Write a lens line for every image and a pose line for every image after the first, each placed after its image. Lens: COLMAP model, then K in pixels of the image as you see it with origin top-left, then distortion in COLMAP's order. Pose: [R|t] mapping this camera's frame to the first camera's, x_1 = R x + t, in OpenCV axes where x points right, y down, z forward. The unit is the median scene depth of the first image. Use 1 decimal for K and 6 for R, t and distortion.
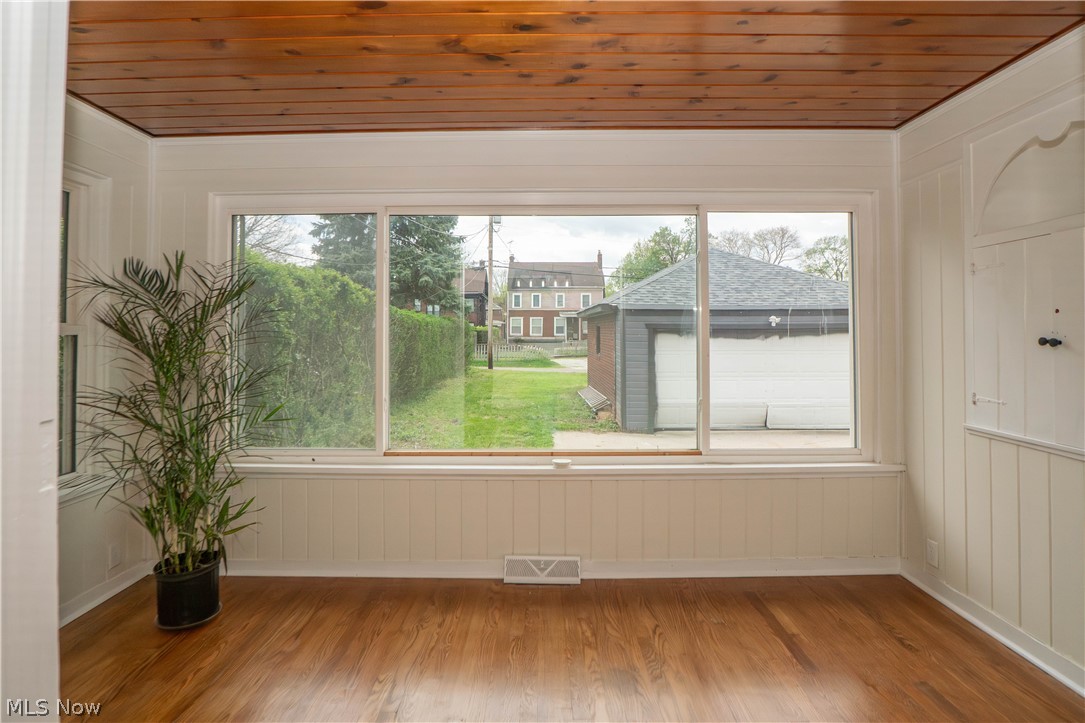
lens RADIAL K [[551.6, 0, 536.3], [0, 551.6, 327.8], [0, 0, 1]] dist [-0.030410, 0.004280]
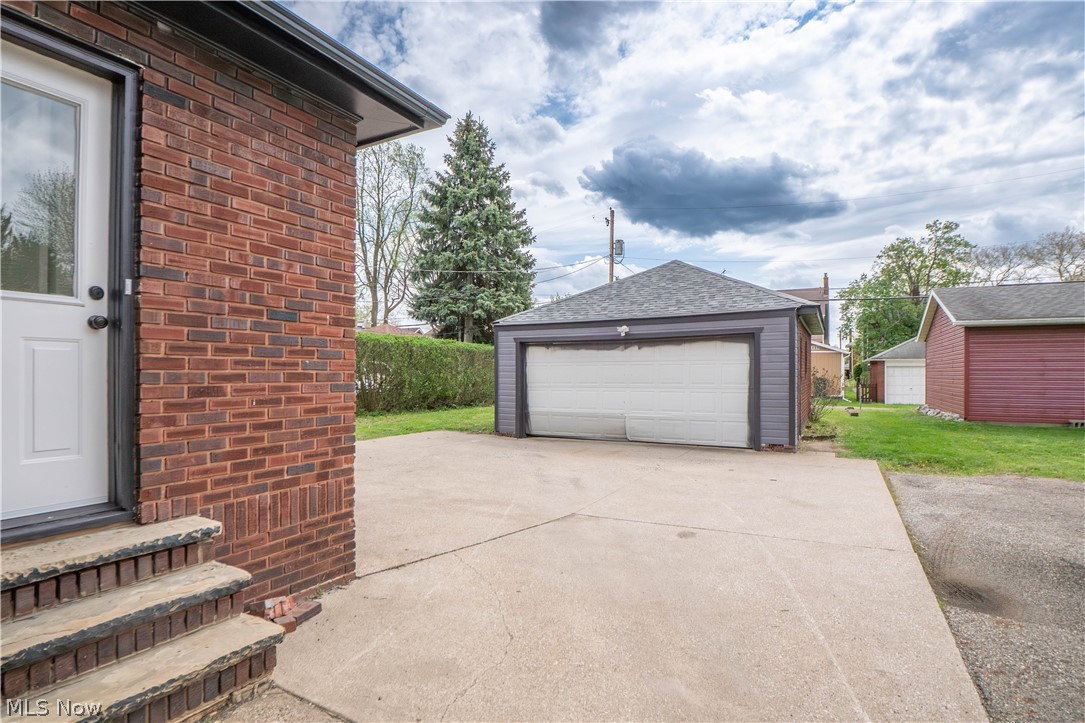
lens RADIAL K [[551.6, 0, 560.1], [0, 551.6, 389.8], [0, 0, 1]] dist [-0.030410, 0.004280]
pose [[0.893948, 0.009508, -0.448071, 0.779705], [0.009033, 0.999190, 0.039223, 0.054228], [0.448081, -0.039111, 0.893137, 0.060653]]
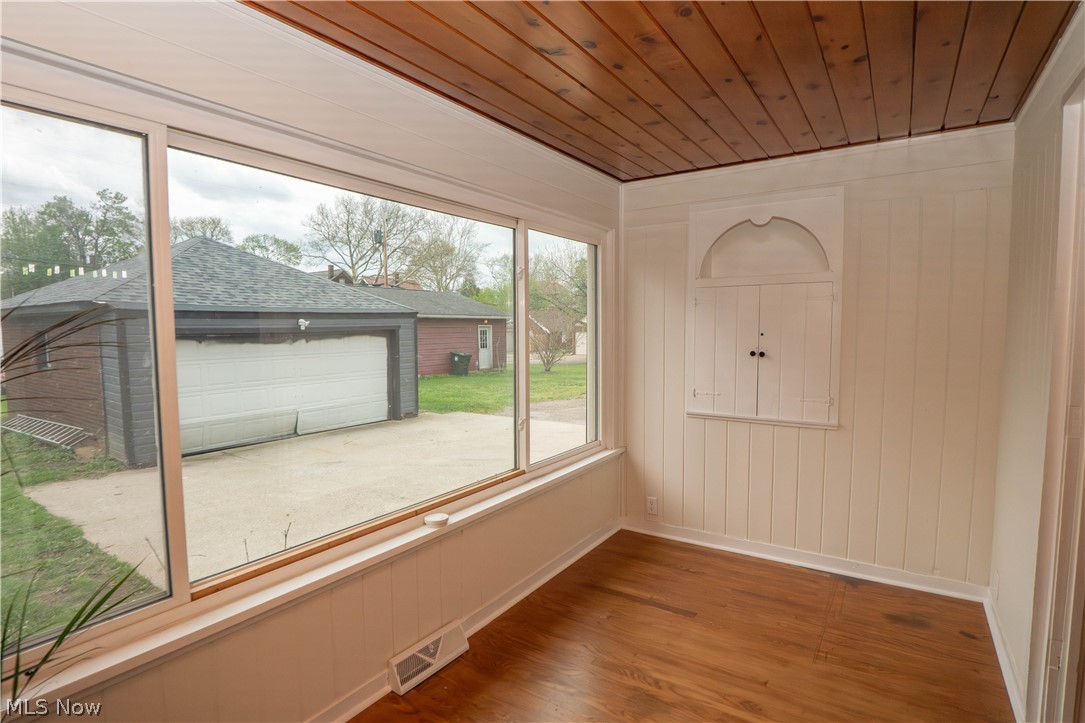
lens RADIAL K [[551.6, 0, 525.4], [0, 551.6, 375.7], [0, 0, 1]] dist [-0.030410, 0.004280]
pose [[0.567229, -0.076912, 0.819961, -0.146771], [0.001246, 0.995709, 0.092536, -0.011433], [-0.823559, -0.051467, 0.564890, 0.123570]]
